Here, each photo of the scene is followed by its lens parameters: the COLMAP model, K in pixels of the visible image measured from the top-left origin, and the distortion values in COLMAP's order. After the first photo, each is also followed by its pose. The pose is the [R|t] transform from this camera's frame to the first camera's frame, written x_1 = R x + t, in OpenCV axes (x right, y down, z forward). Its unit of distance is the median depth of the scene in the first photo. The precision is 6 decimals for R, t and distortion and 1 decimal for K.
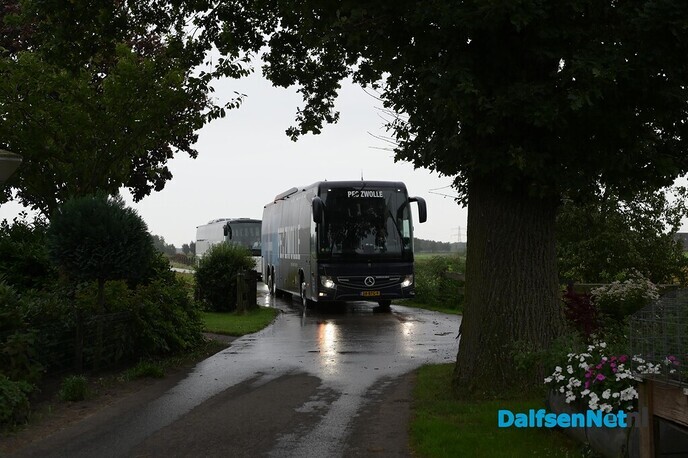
lens RADIAL K [[689.6, 0, 344.6], [0, 689.6, 230.0], [0, 0, 1]] dist [-0.023273, 0.000000]
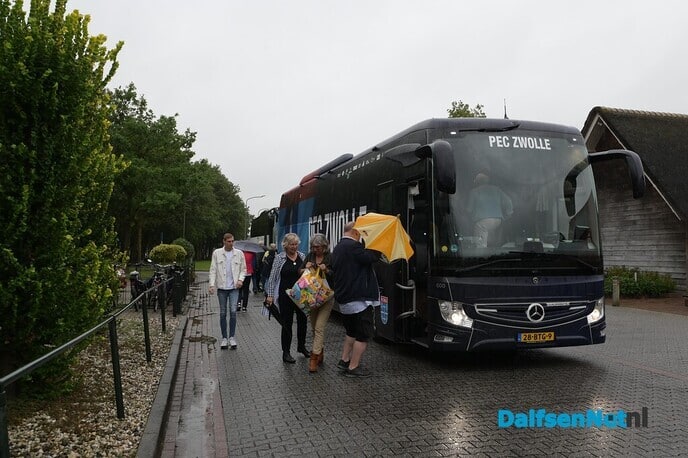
lens RADIAL K [[550.8, 0, 345.1], [0, 550.8, 225.1], [0, 0, 1]] dist [-0.011628, -0.001971]
pose [[0.999378, 0.017951, 0.030365, -0.115642], [-0.017615, 0.999781, -0.011298, 0.017402], [-0.030561, 0.010756, 0.999475, 0.599635]]
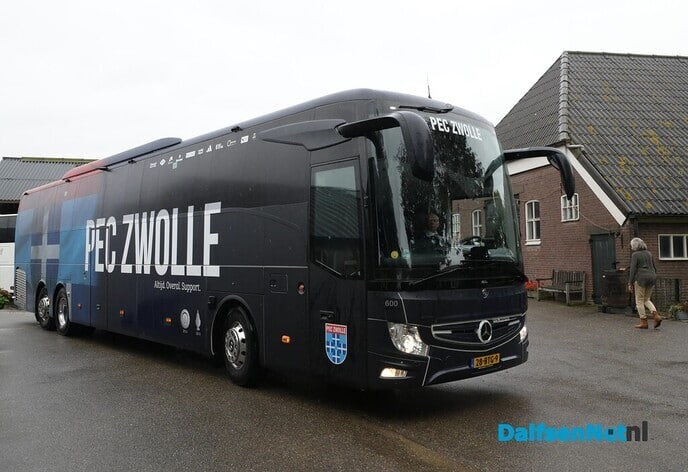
lens RADIAL K [[556.4, 0, 323.4], [0, 556.4, 224.7], [0, 0, 1]] dist [-0.029394, 0.003235]
pose [[0.888919, 0.042739, 0.456067, -0.206853], [-0.024427, 0.998644, -0.045974, 0.027304], [-0.457413, 0.029726, 0.888757, 0.740012]]
